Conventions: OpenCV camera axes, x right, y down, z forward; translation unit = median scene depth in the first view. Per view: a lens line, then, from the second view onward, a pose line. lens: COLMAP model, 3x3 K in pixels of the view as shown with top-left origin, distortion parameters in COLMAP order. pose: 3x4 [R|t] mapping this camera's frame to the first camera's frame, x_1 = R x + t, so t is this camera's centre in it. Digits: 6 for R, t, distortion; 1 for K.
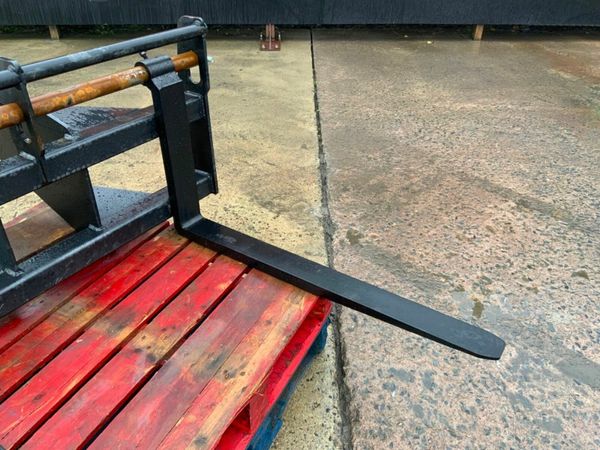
lens RADIAL K [[491.7, 0, 300.0], [0, 491.7, 225.0], [0, 0, 1]] dist [0.095759, -0.205607]
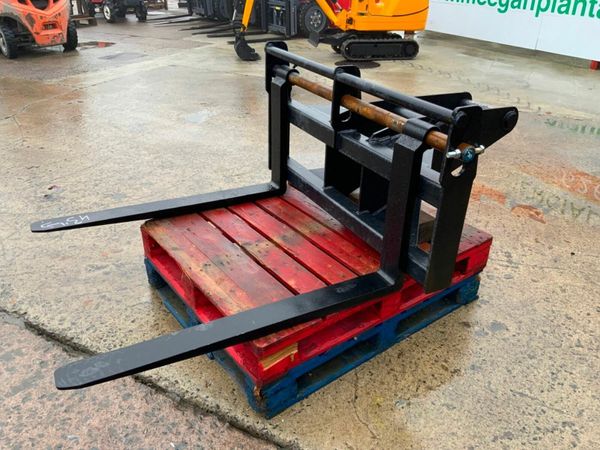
lens RADIAL K [[496.8, 0, 300.0], [0, 496.8, 225.0], [0, 0, 1]] dist [0.051666, -0.105353]
pose [[-0.467266, 0.404628, -0.786091, 0.708149], [-0.501893, 0.610576, 0.612618, -0.694384], [0.727850, 0.680789, -0.082221, 1.020141]]
